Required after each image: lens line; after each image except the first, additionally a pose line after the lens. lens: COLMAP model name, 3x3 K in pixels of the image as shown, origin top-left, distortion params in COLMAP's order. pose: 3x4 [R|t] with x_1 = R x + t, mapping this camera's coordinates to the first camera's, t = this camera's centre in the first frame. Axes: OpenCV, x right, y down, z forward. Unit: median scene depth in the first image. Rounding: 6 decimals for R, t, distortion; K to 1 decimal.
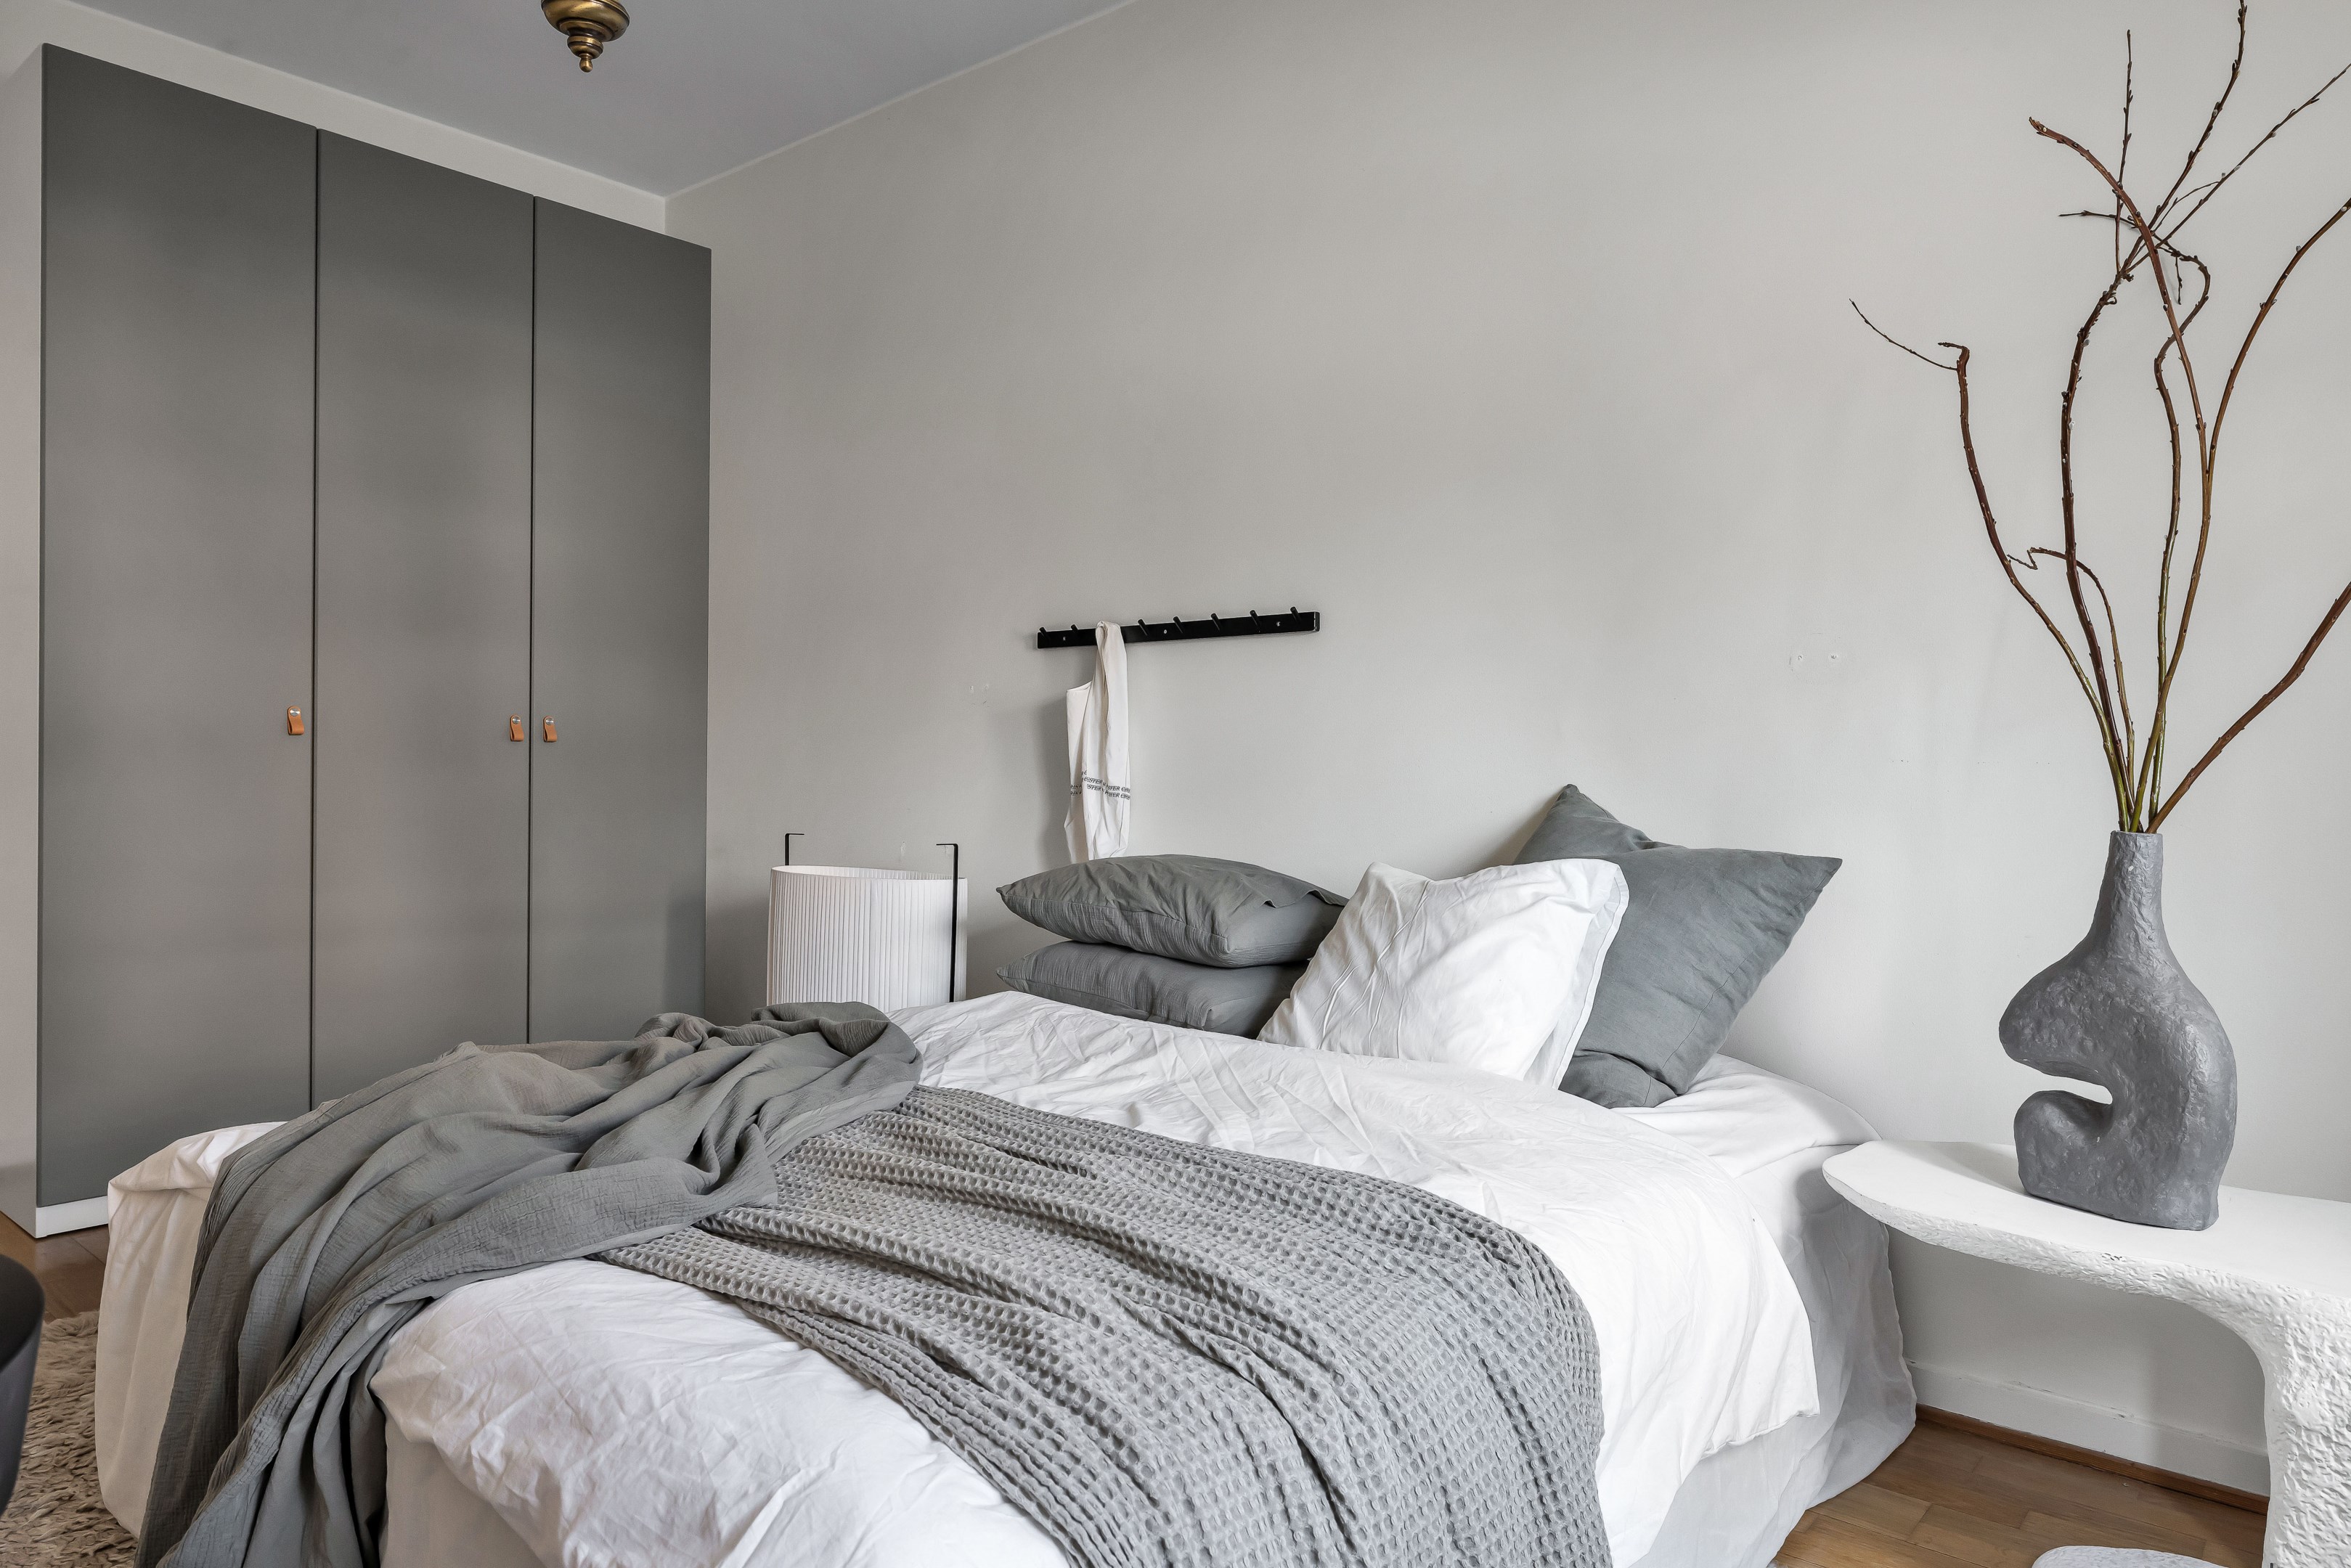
lens RADIAL K [[1502.8, 0, 1191.6], [0, 1502.8, 775.5], [0, 0, 1]] dist [-0.001411, 0.002621]
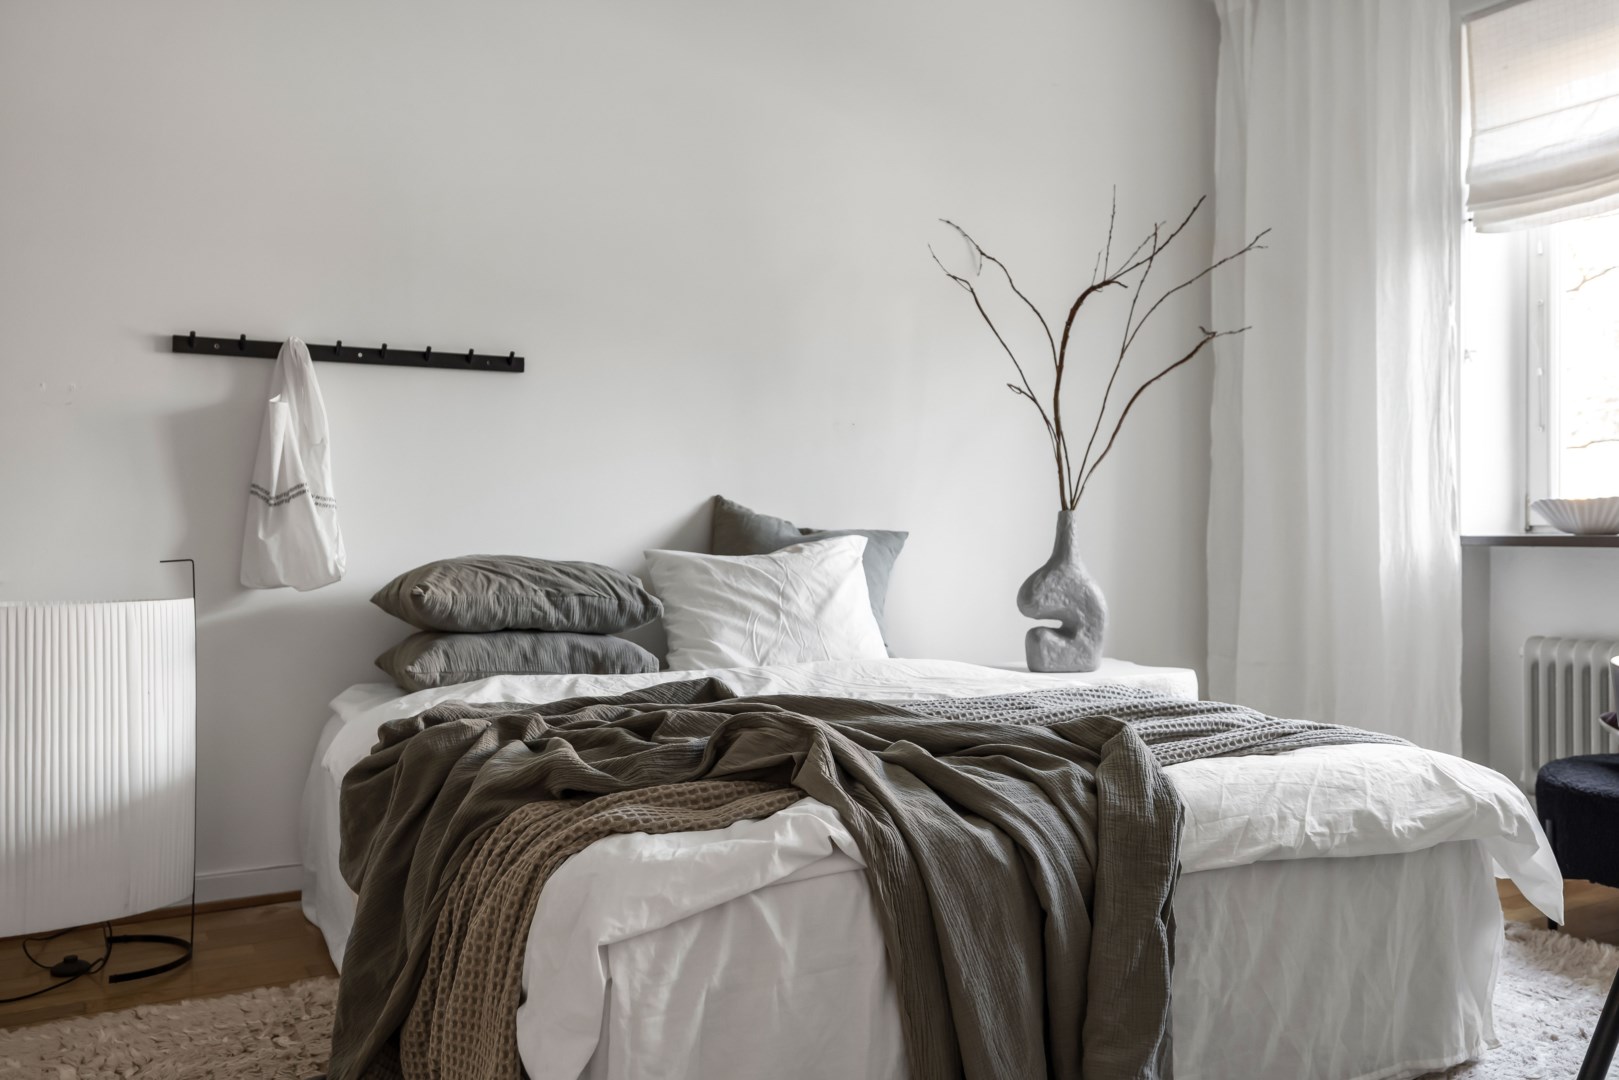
lens RADIAL K [[1319.0, 0, 801.2], [0, 1319.0, 526.7], [0, 0, 1]] dist [0.018314, -0.005929]
pose [[0.333407, -0.013231, 0.942690, -1.110013], [0.007976, 0.999905, 0.011212, 0.026873], [-0.942749, 0.003781, 0.333481, 0.526758]]
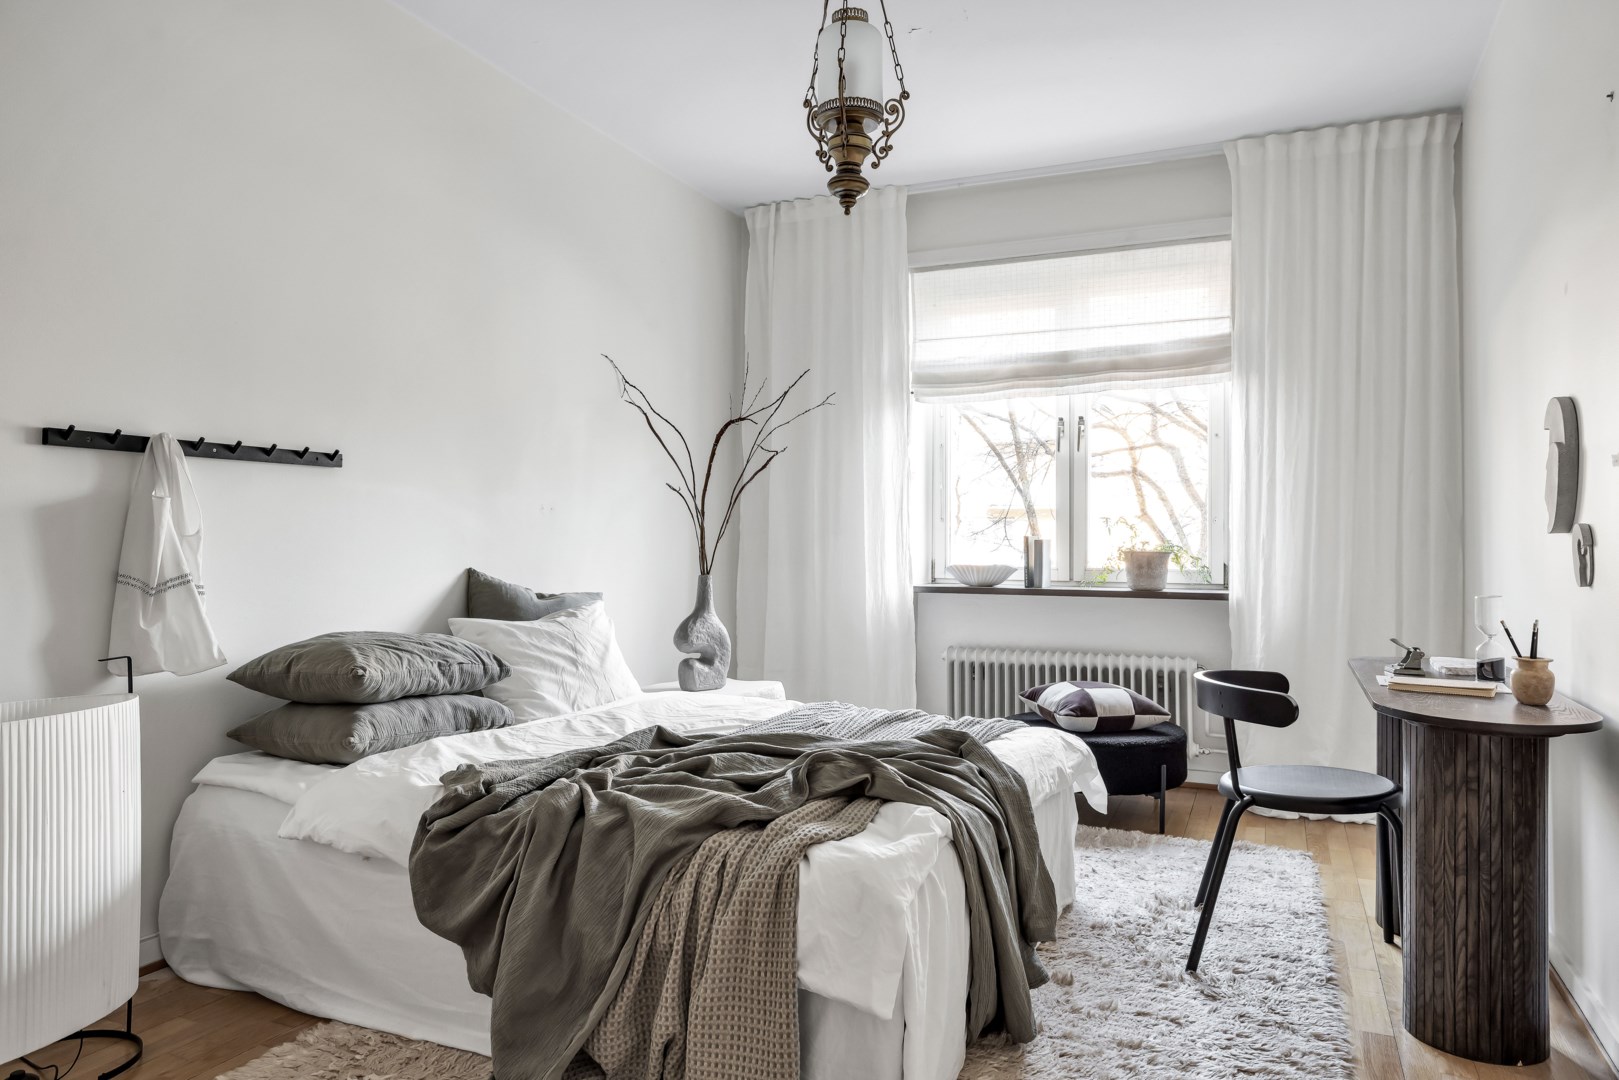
lens RADIAL K [[1061.2, 0, 816.5], [0, 1061.2, 535.6], [0, 0, 1]] dist [0.002197, 0.002692]
pose [[-0.288537, -0.009044, 0.957426, -1.283624], [-0.005443, 0.999955, 0.007805, -0.052895], [-0.957453, -0.002959, -0.288573, 1.085888]]
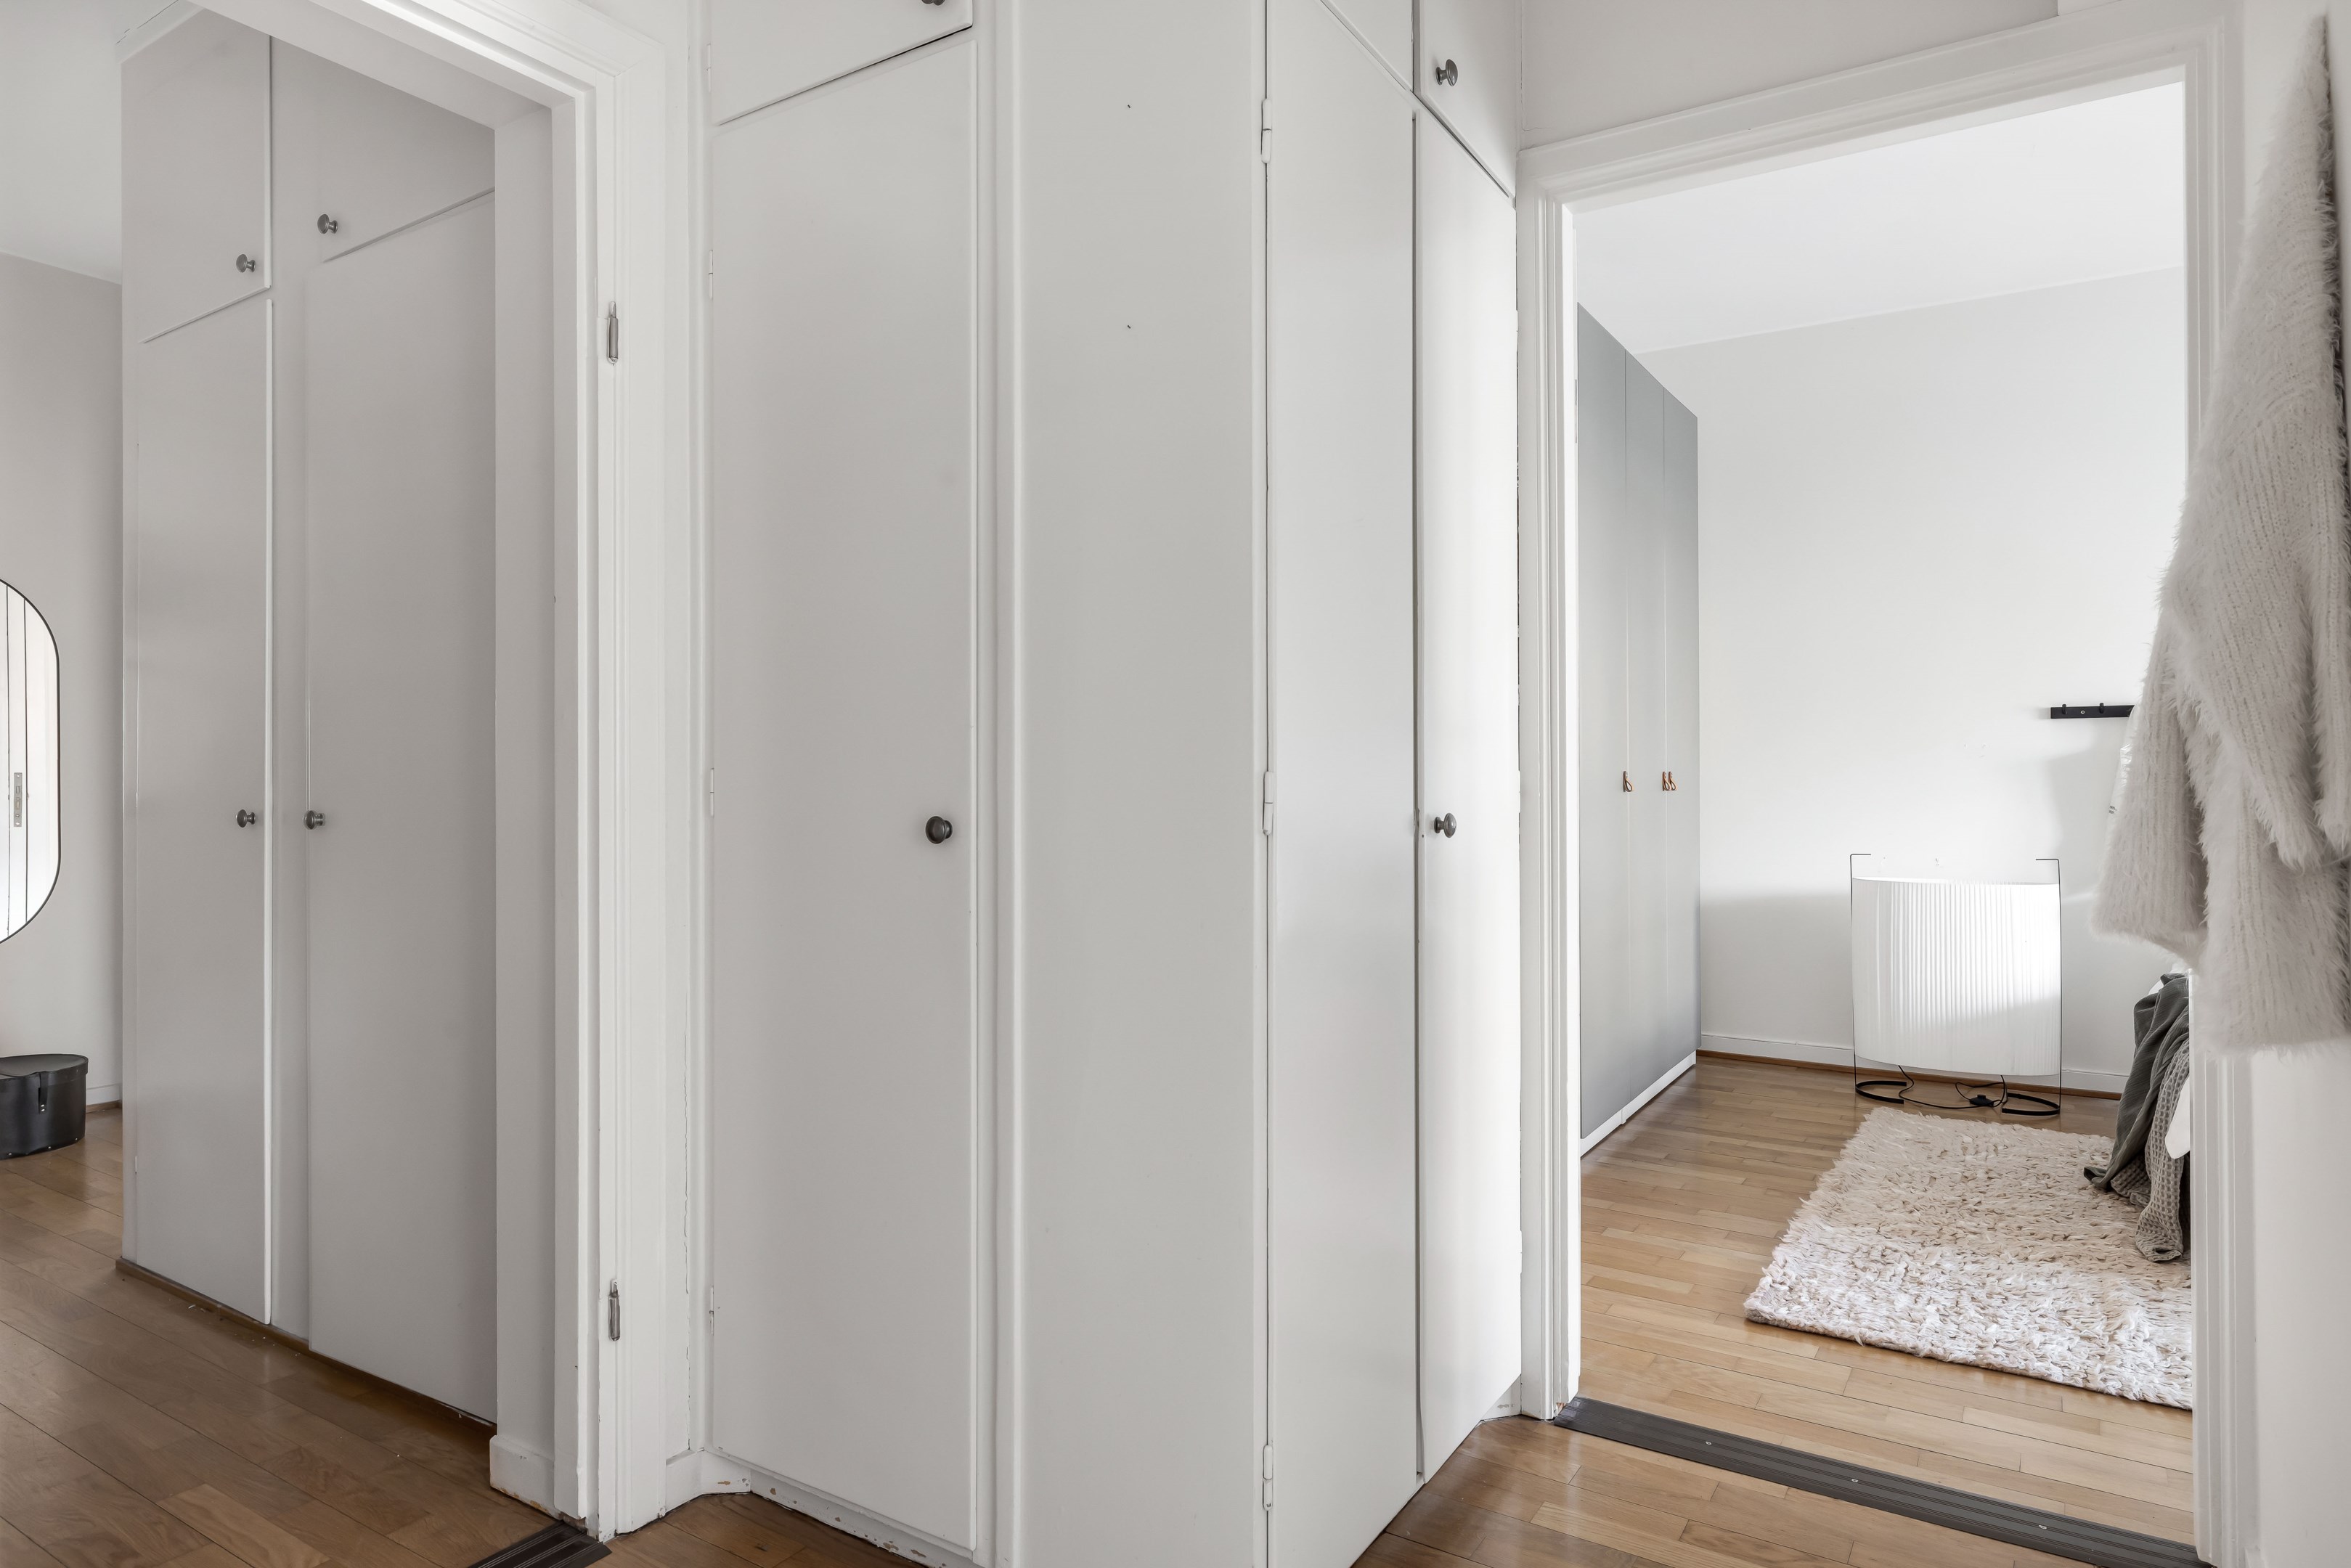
lens RADIAL K [[1339.7, 0, 1206.6], [0, 1339.7, 775.1], [0, 0, 1]] dist [-0.001628, 0.002795]
pose [[0.988990, -0.016602, 0.147049, -1.588765], [0.018276, 0.999783, -0.010035, -0.049780], [-0.146851, 0.012612, 0.989078, -0.191969]]
